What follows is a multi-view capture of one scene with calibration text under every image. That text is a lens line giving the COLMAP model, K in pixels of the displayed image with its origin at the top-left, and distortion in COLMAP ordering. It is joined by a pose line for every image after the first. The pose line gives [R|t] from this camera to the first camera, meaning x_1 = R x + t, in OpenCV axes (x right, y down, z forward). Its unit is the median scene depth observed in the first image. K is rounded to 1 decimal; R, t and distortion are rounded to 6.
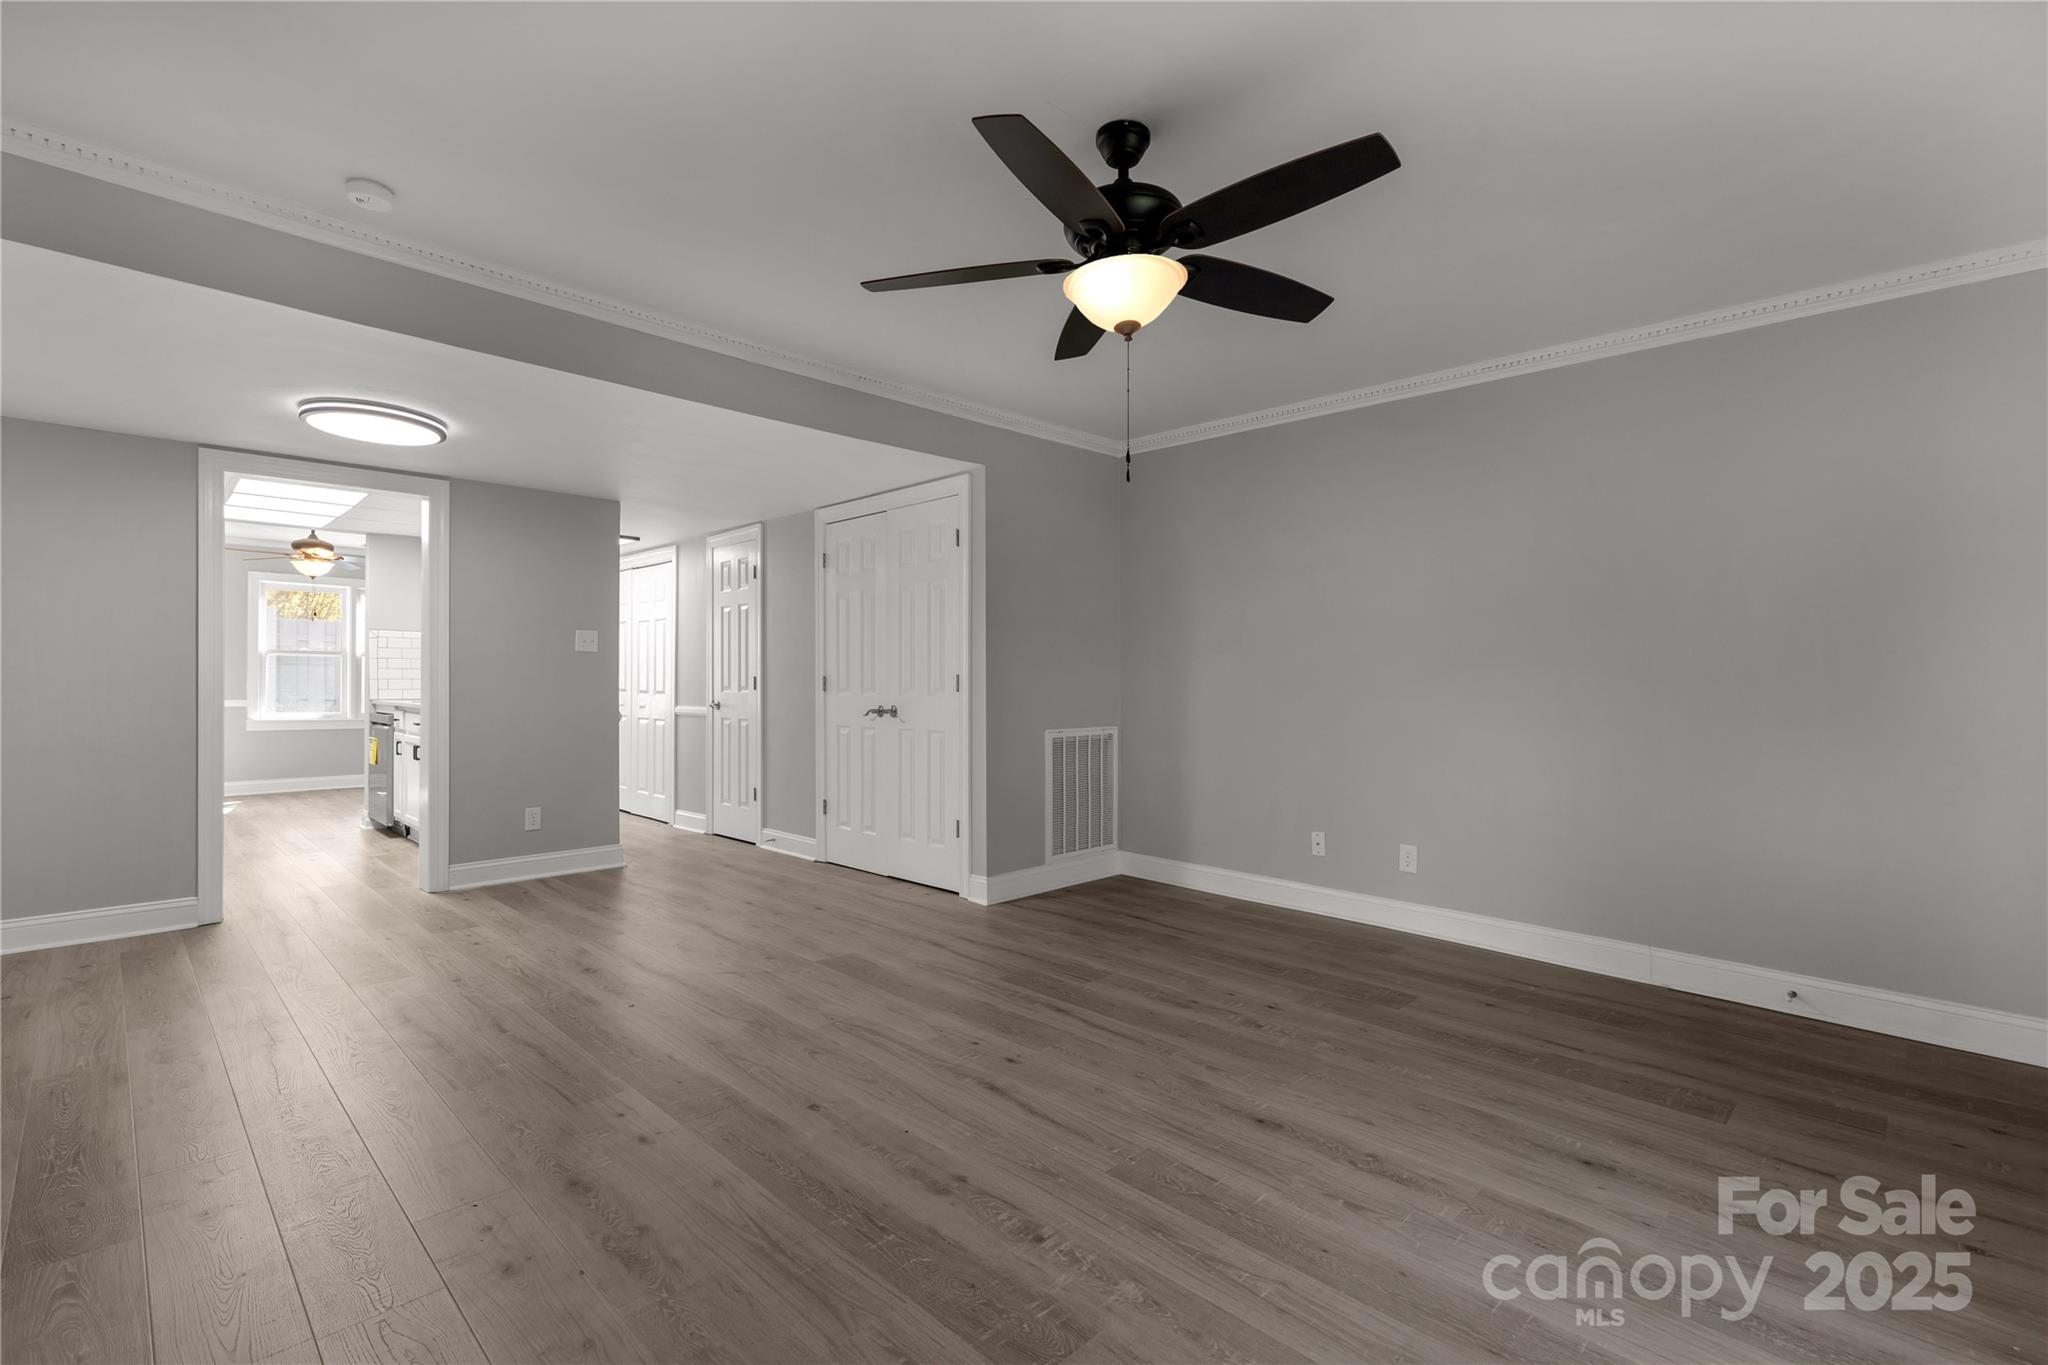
lens RADIAL K [[922.5, 0, 1019.1], [0, 922.5, 683.5], [0, 0, 1]] dist [0.001066, 0.000864]
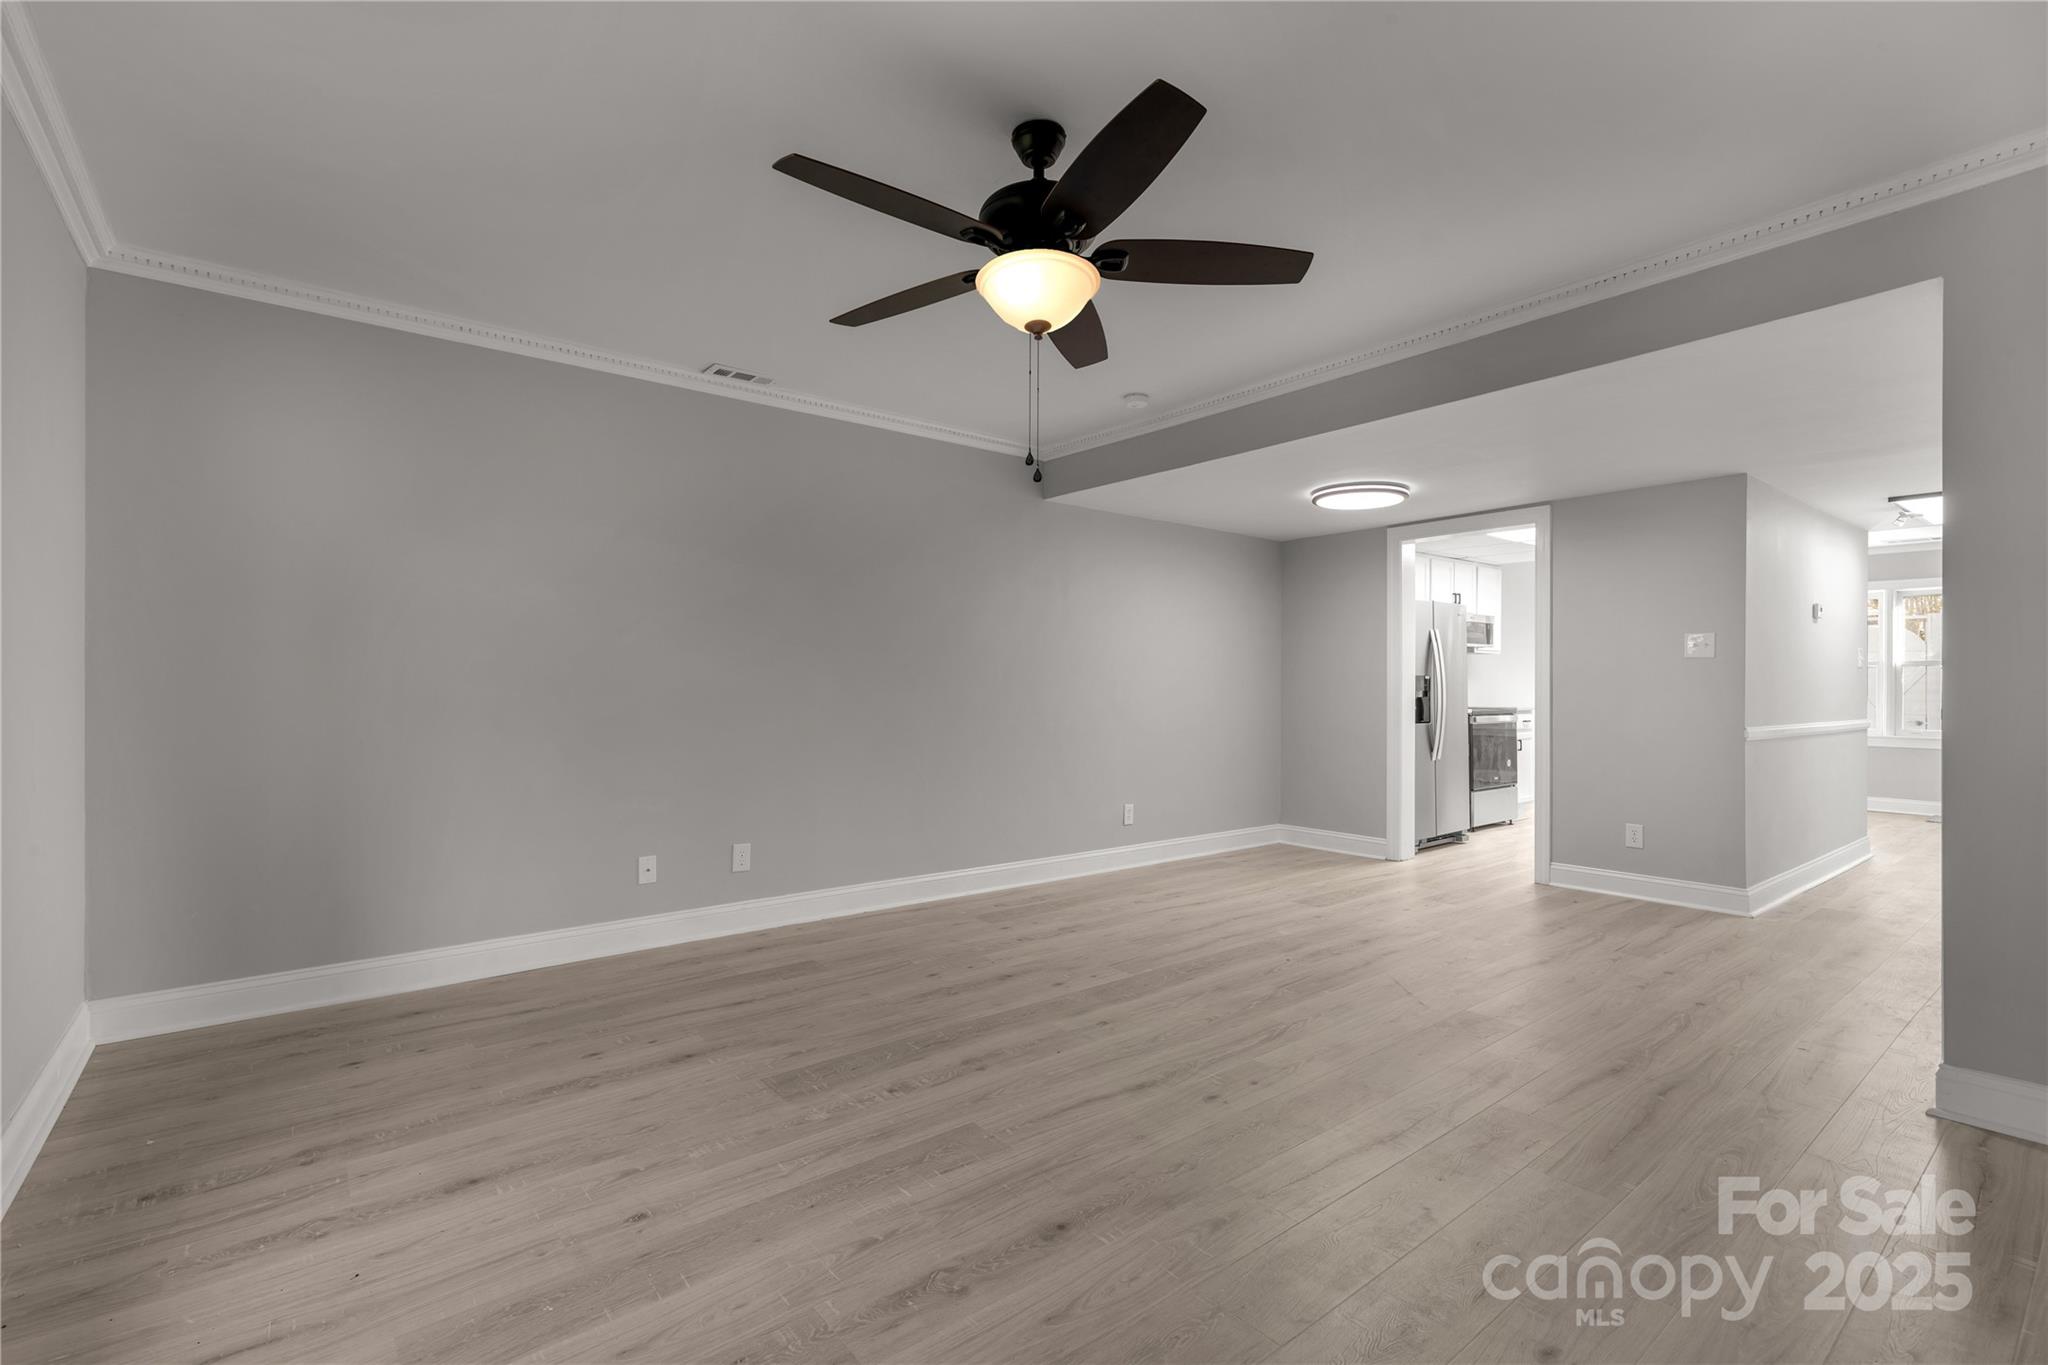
lens RADIAL K [[922.5, 0, 1018.1], [0, 922.5, 683.6], [0, 0, 1]] dist [0.001066, 0.000864]
pose [[-0.112169, -0.007220, -0.993663, 0.813820], [-0.009517, 0.999936, -0.006192, 0.005018], [0.993644, 0.008762, -0.112231, 0.799400]]
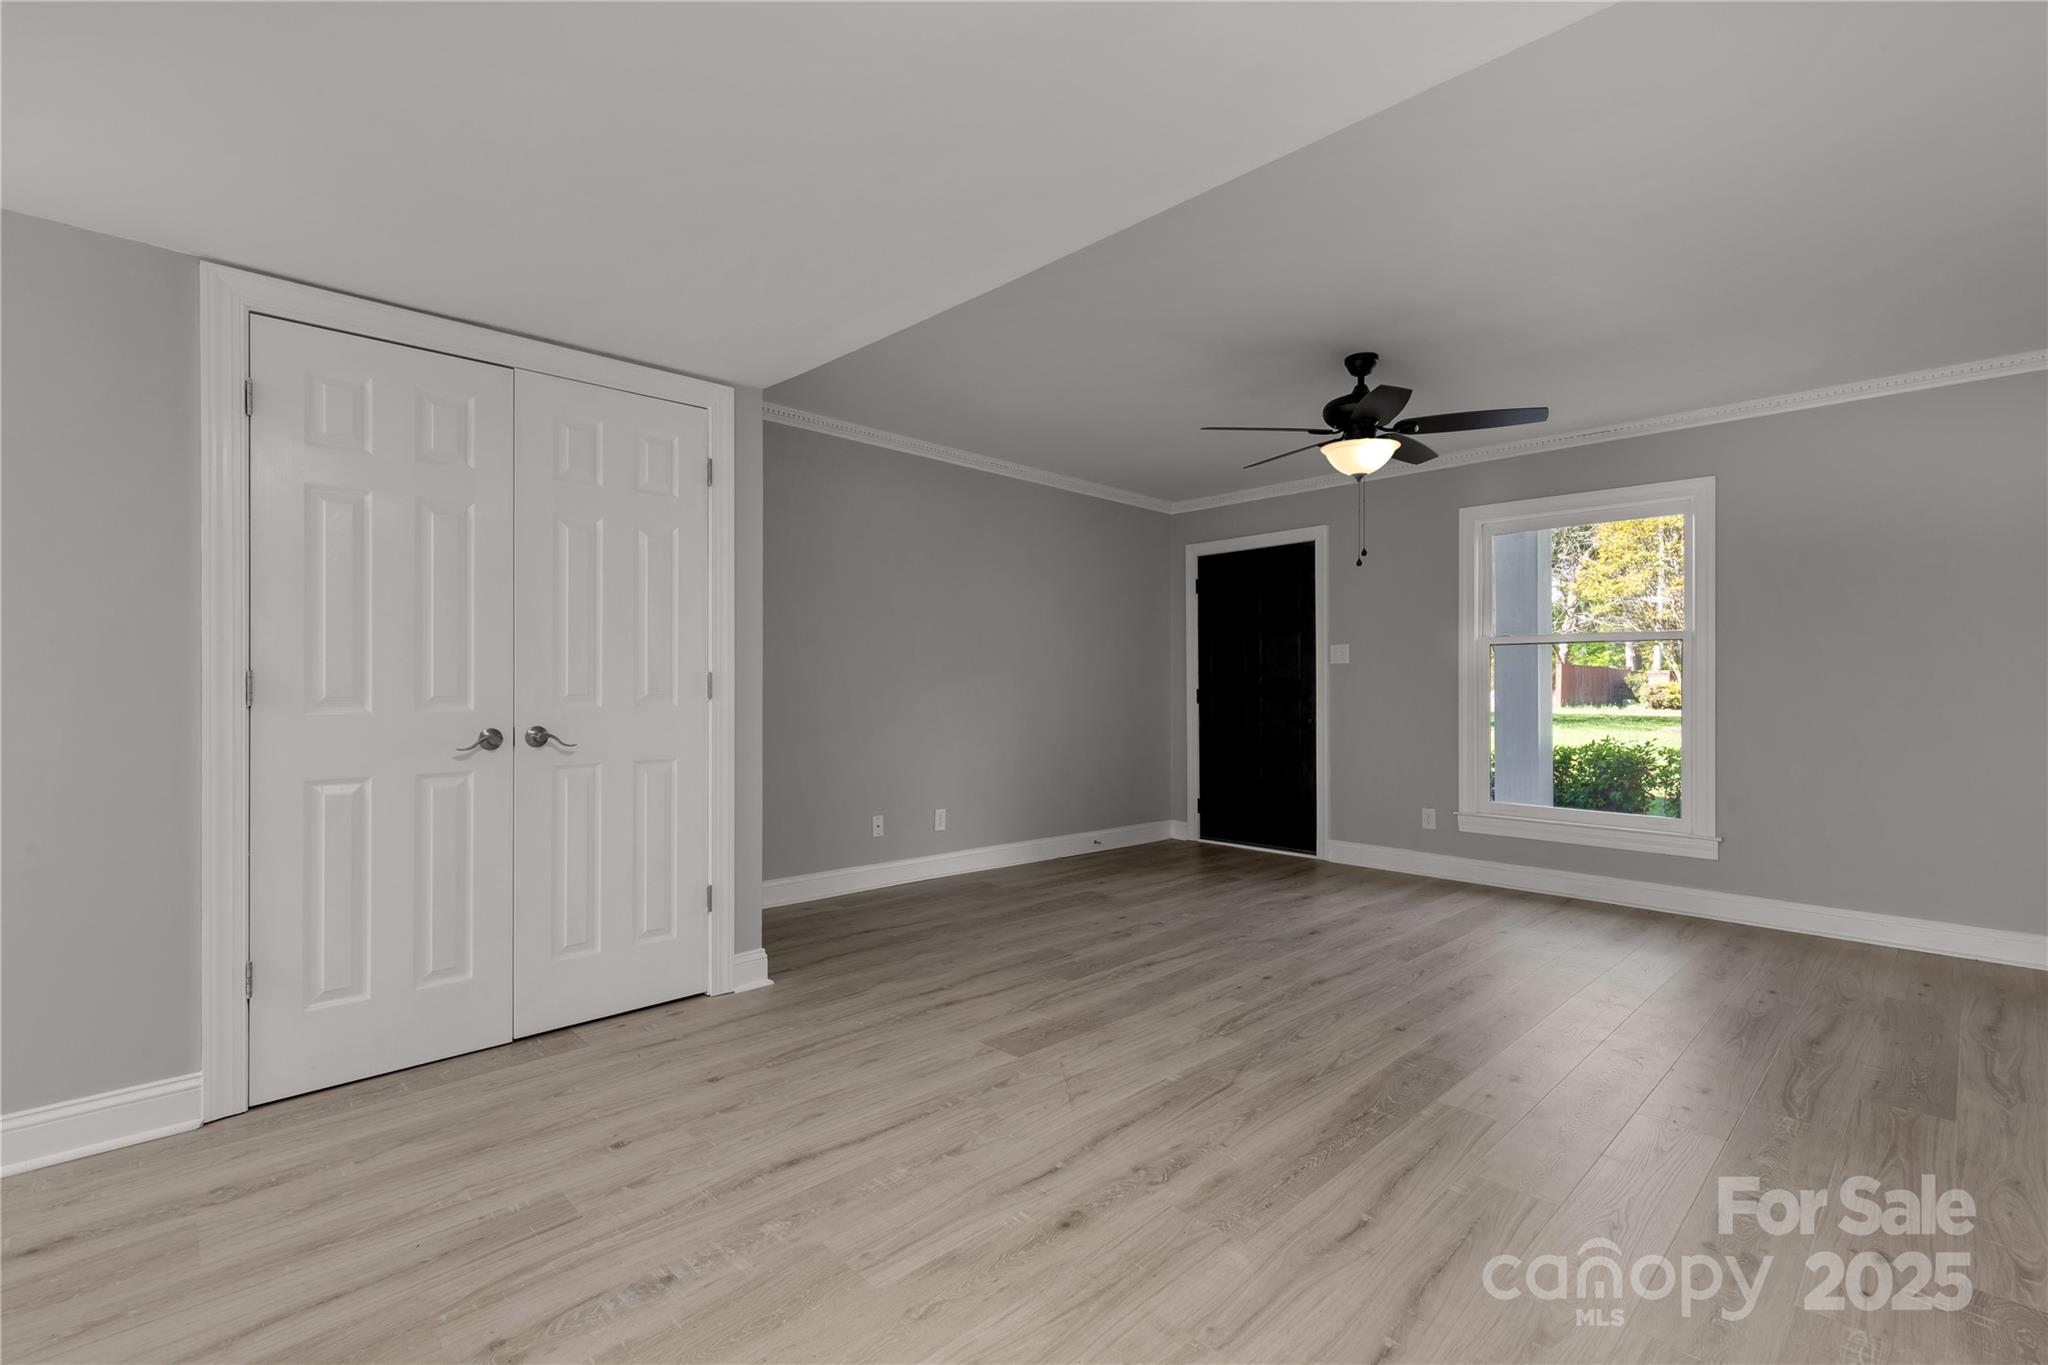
lens RADIAL K [[922.5, 0, 1016.9], [0, 922.5, 690.4], [0, 0, 1]] dist [0.001066, 0.000864]
pose [[0.020638, -0.011728, 0.999718, -1.142106], [0.000554, 0.999931, 0.011719, -0.006495], [-0.999787, 0.000312, 0.020643, 1.163659]]
